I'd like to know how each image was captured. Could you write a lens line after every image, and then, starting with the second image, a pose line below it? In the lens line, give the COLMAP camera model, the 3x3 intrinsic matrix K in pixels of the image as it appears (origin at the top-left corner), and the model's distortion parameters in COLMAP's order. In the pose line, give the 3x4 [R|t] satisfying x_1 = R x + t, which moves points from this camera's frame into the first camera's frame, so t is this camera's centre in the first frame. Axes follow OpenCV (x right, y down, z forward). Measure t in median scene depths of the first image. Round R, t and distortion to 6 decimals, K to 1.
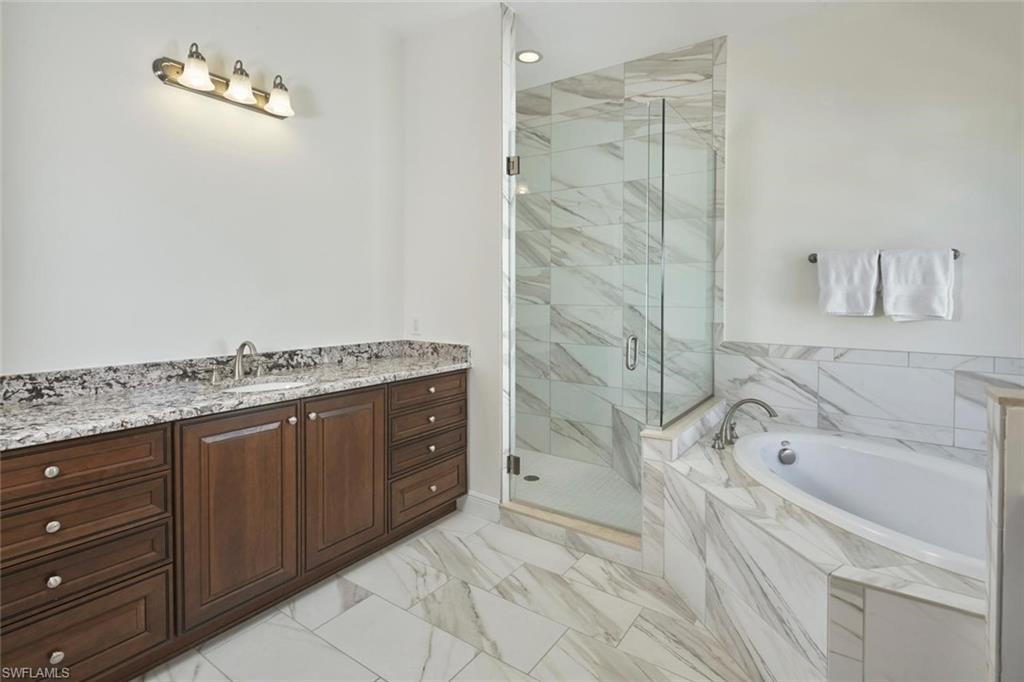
lens RADIAL K [[506.4, 0, 522.8], [0, 506.4, 306.0], [0, 0, 1]] dist [0.010276, -0.001184]
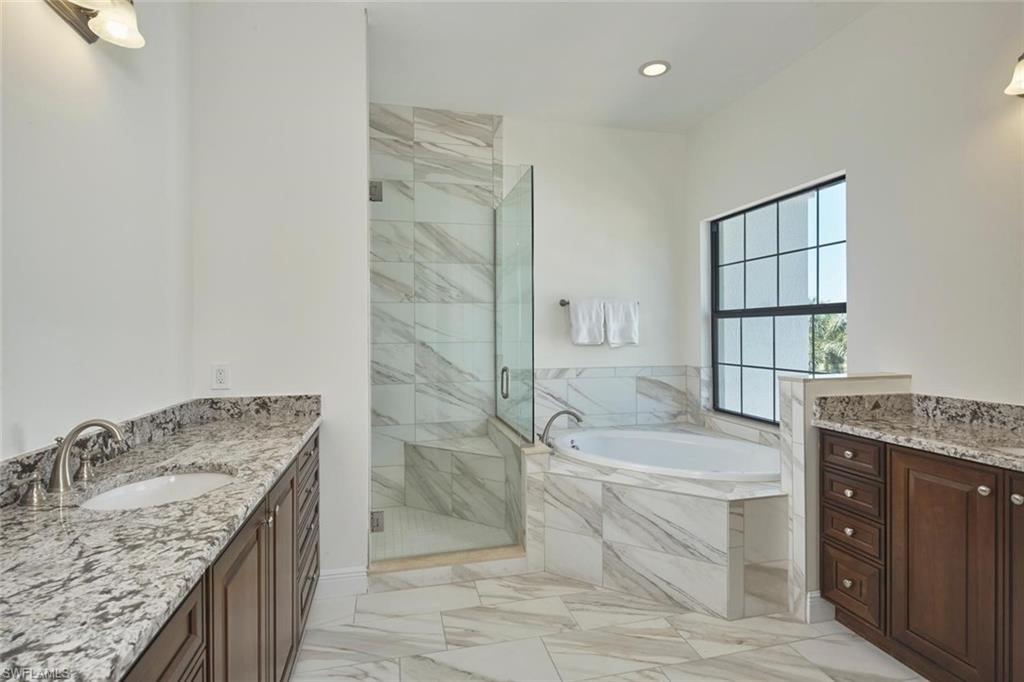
lens RADIAL K [[506.4, 0, 512.4], [0, 506.4, 332.9], [0, 0, 1]] dist [0.010276, -0.001184]
pose [[0.661125, -0.013423, 0.750155, -0.522581], [0.029116, 0.999546, -0.007775, -0.007722], [-0.749710, 0.026982, 0.661216, 0.211987]]
